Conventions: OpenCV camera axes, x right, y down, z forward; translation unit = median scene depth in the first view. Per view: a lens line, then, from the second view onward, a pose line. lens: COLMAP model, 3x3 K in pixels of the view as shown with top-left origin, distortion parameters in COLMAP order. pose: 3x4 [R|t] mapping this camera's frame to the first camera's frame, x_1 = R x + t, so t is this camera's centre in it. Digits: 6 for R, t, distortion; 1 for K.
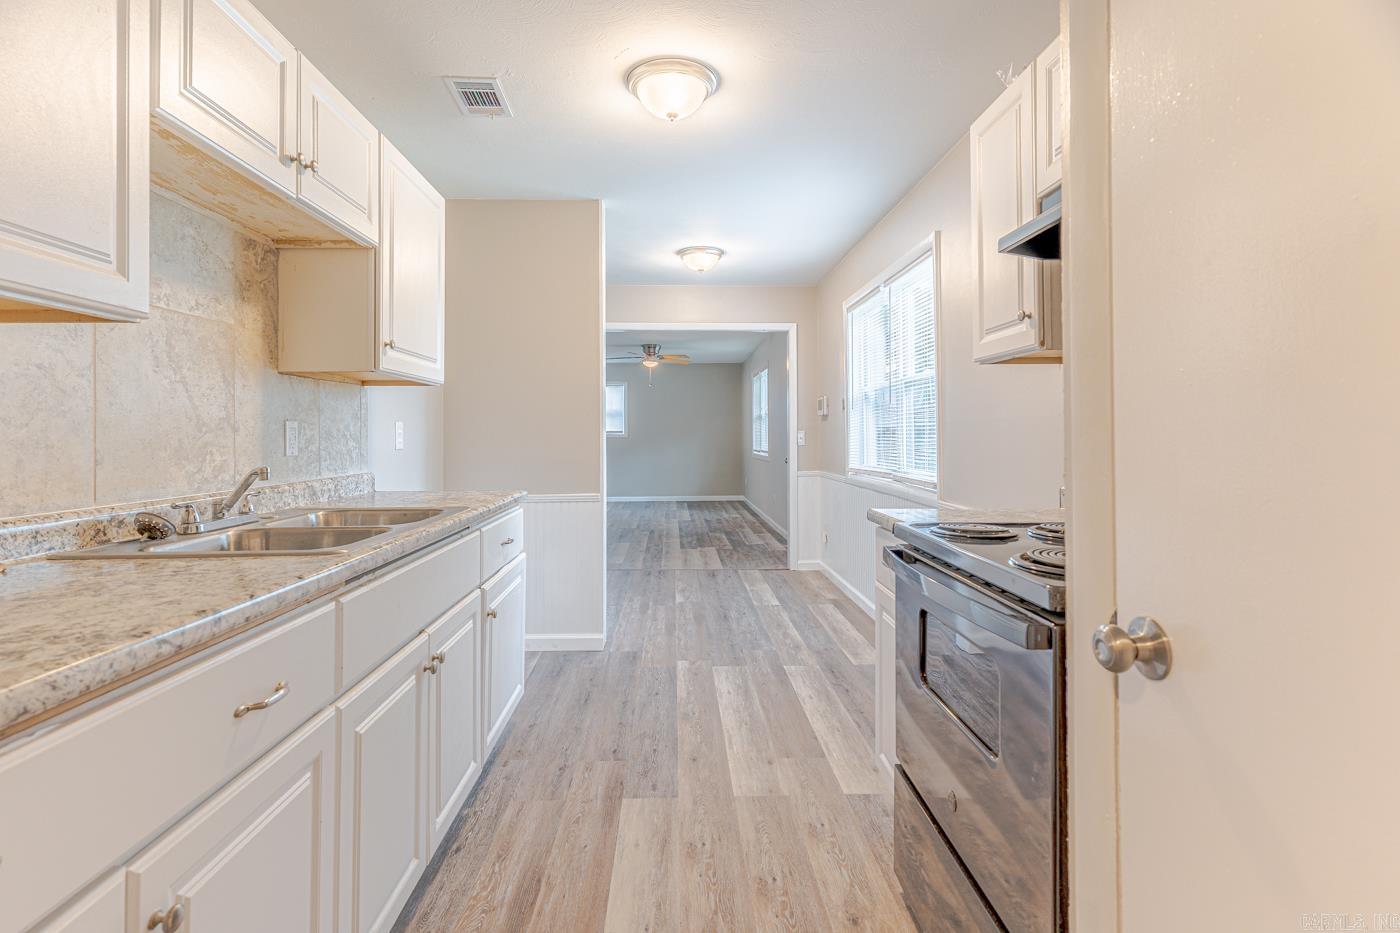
lens RADIAL K [[678.8, 0, 691.9], [0, 678.8, 424.0], [0, 0, 1]] dist [0.001283, -0.000027]
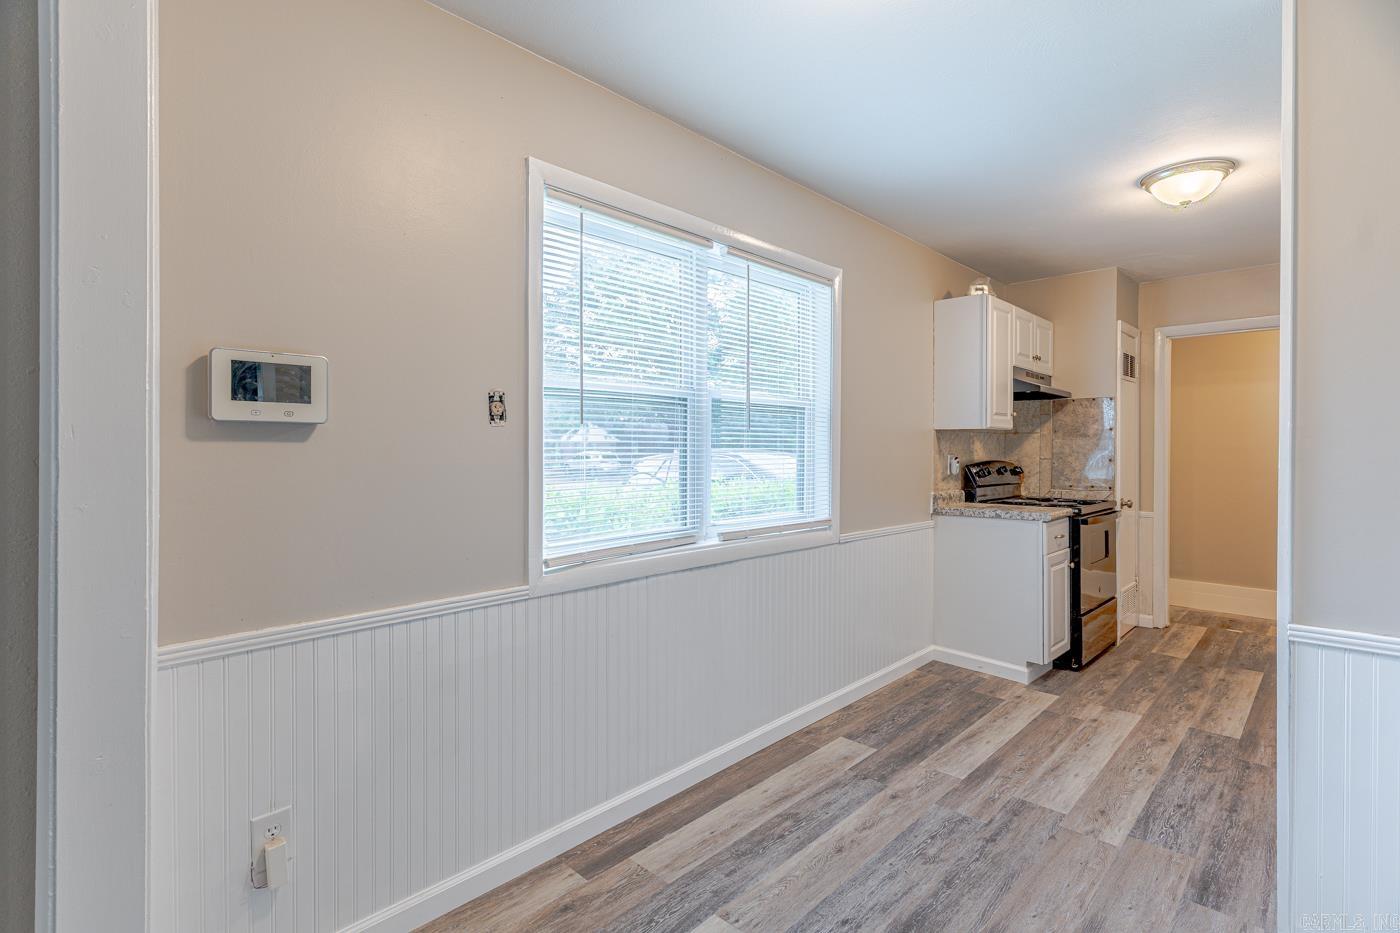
lens RADIAL K [[668.9, 0, 691.3], [0, 668.9, 453.9], [0, 0, 1]] dist [0.002448, -0.000003]
pose [[-0.696406, -0.002284, 0.717644, -0.273256], [-0.010535, 0.999920, -0.007041, -0.000521], [-0.717571, -0.012464, -0.696374, 2.493246]]
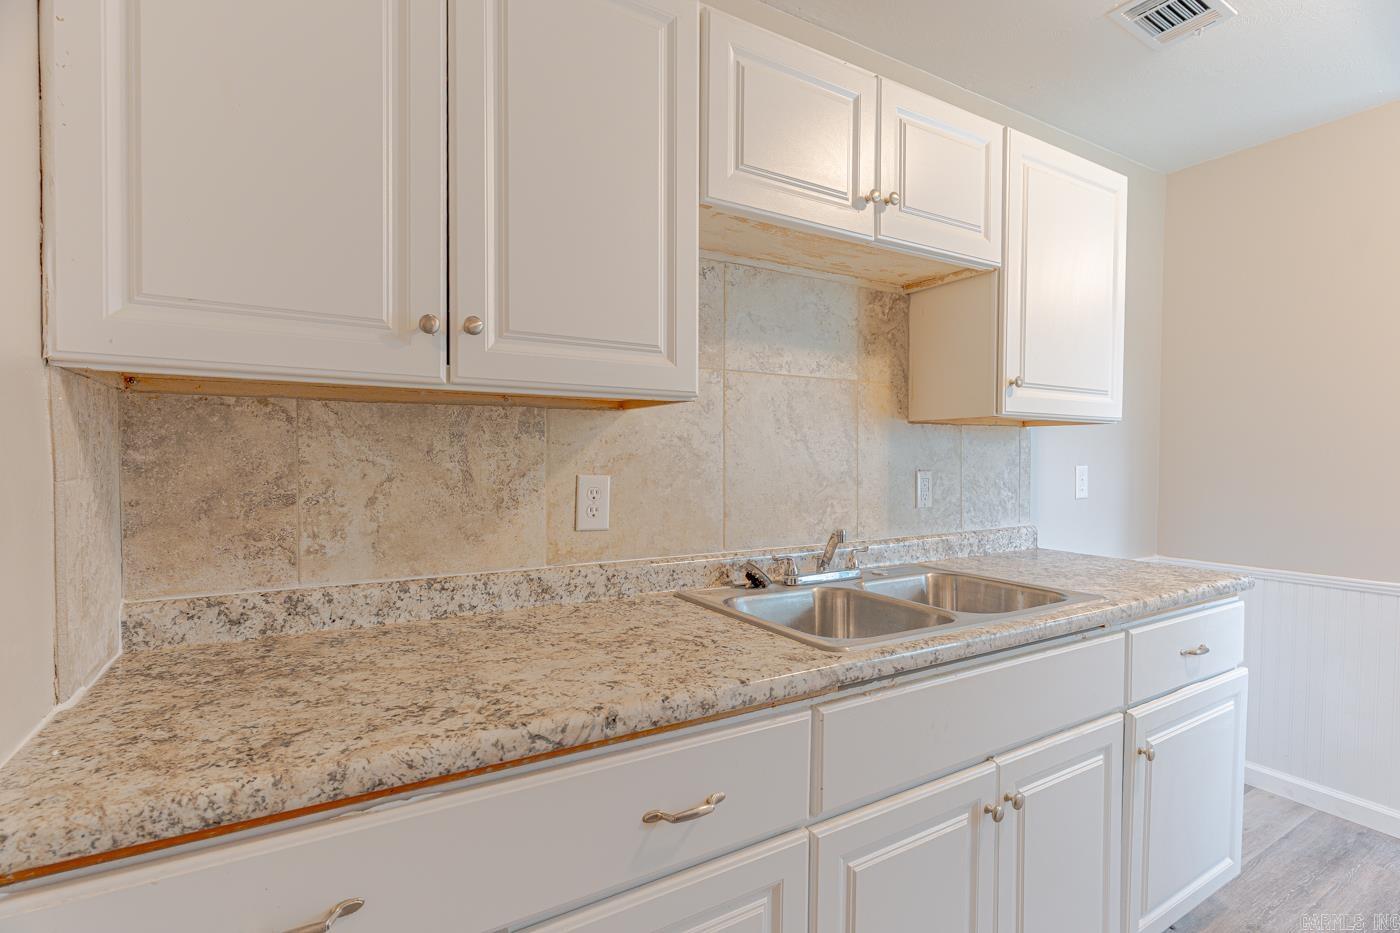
lens RADIAL K [[663.1, 0, 693.3], [0, 663.1, 469.1], [0, 0, 1]] dist [0.002355, 0.000432]
pose [[0.488194, 0.023555, -0.872417, 0.063898], [0.007517, 0.999485, 0.031192, -0.036324], [0.872703, -0.021786, 0.487765, 0.237441]]
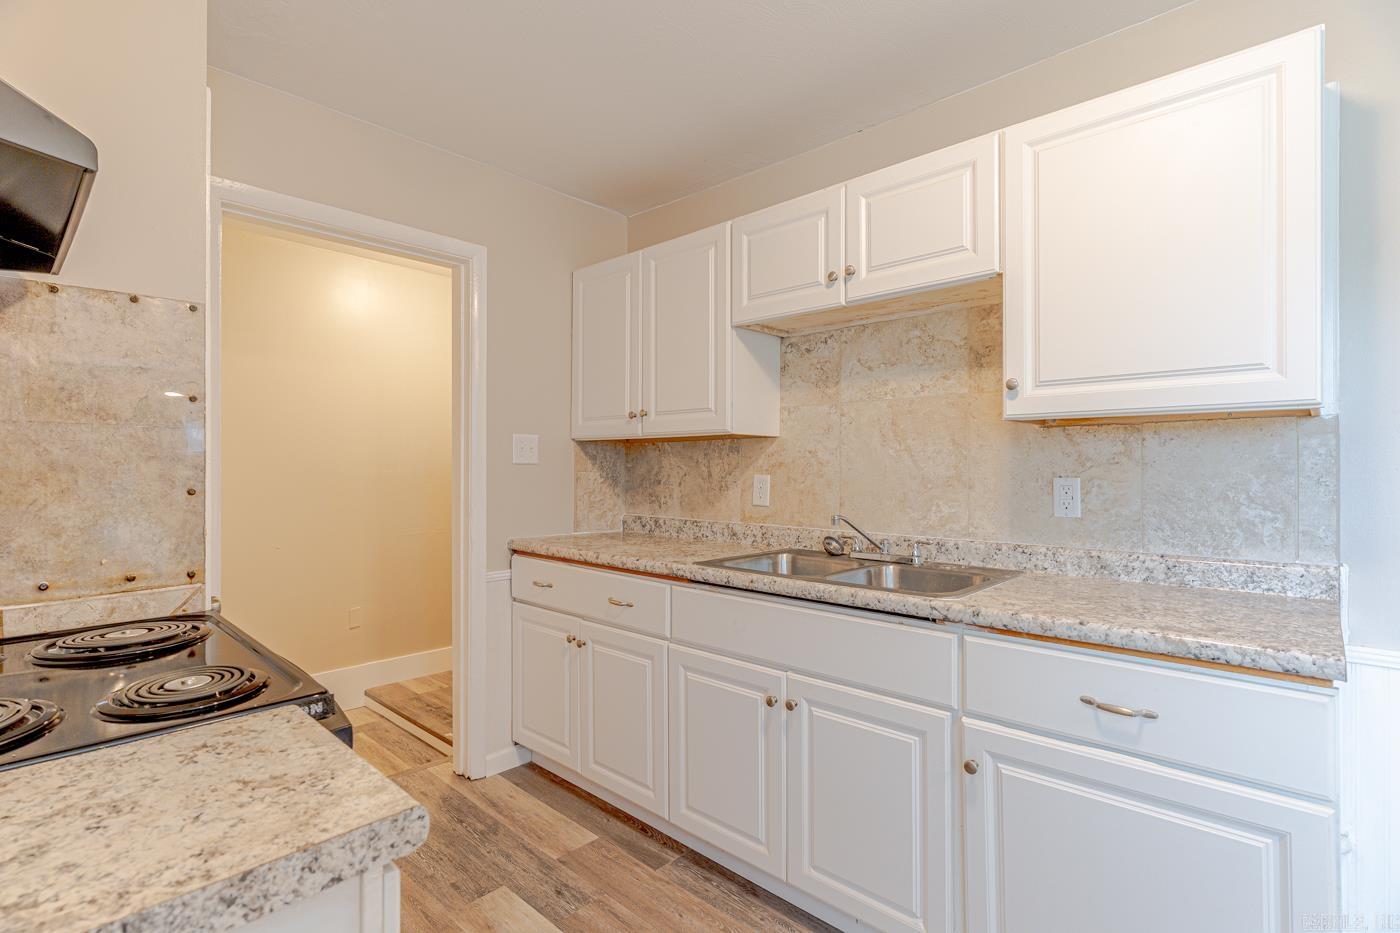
lens RADIAL K [[670.5, 0, 694.7], [0, 670.5, 459.5], [0, 0, 1]] dist [0.002128, 0.000653]
pose [[-0.705702, -0.000995, -0.708508, 0.345259], [0.016111, 0.999718, -0.017450, -0.019436], [0.708326, -0.023729, -0.705487, 1.176211]]
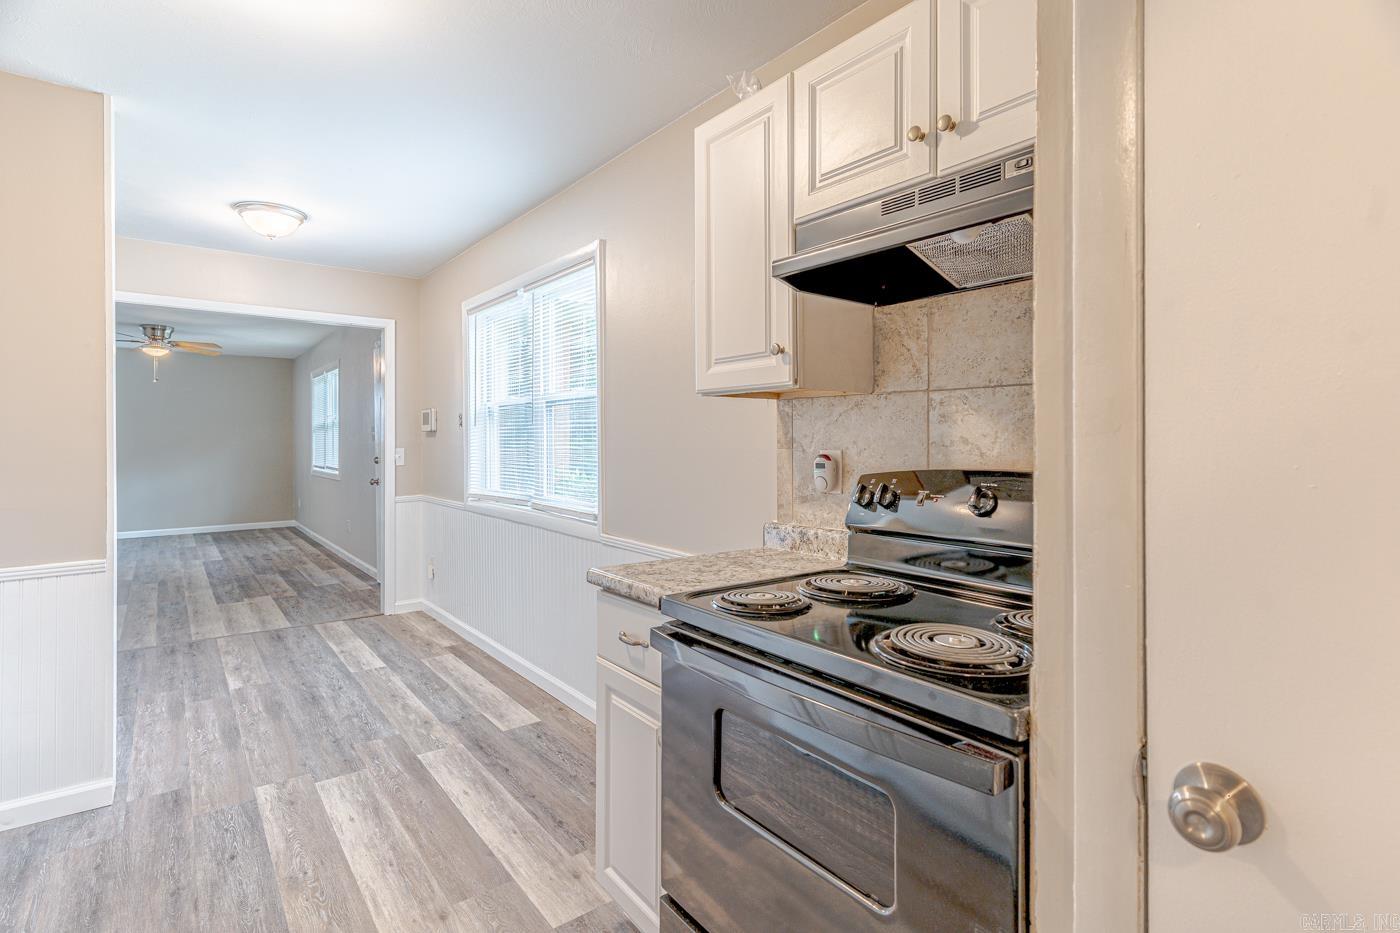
lens RADIAL K [[679.4, 0, 698.5], [0, 679.4, 439.2], [0, 0, 1]] dist [0.001506, -0.000099]
pose [[0.803907, 0.003655, 0.594744, -0.105828], [-0.012260, 0.999870, 0.010427, -0.035842], [-0.594628, -0.015674, 0.803848, 0.245949]]
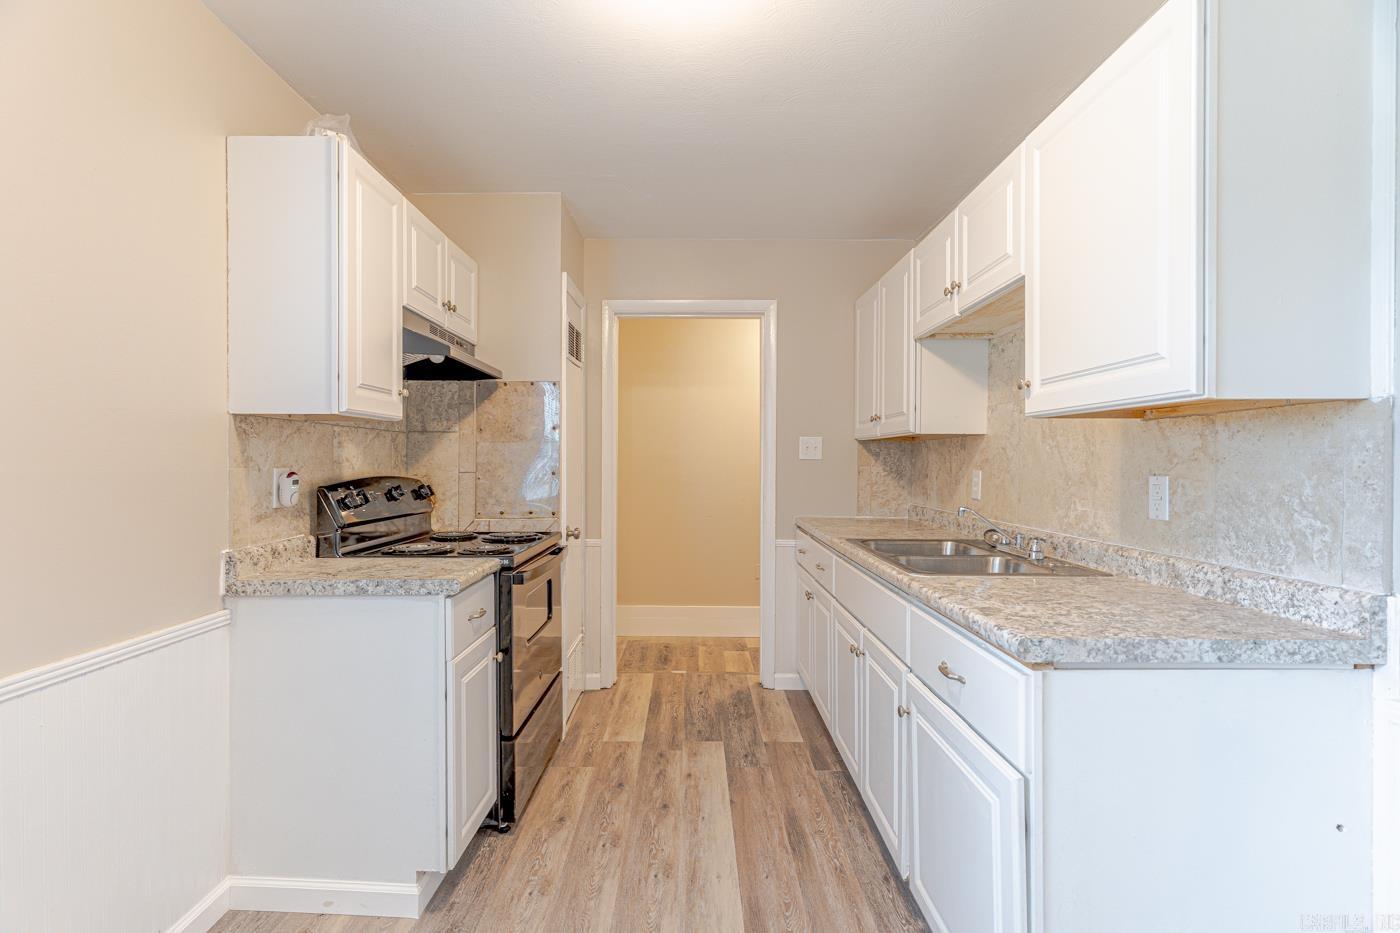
lens RADIAL K [[668.9, 0, 691.3], [0, 668.9, 453.9], [0, 0, 1]] dist [0.002448, -0.000003]
pose [[-0.999606, 0.003488, 0.027843, -0.056373], [0.002751, 0.999646, -0.026449, -0.010458], [-0.027925, -0.026362, -0.999262, 1.666069]]
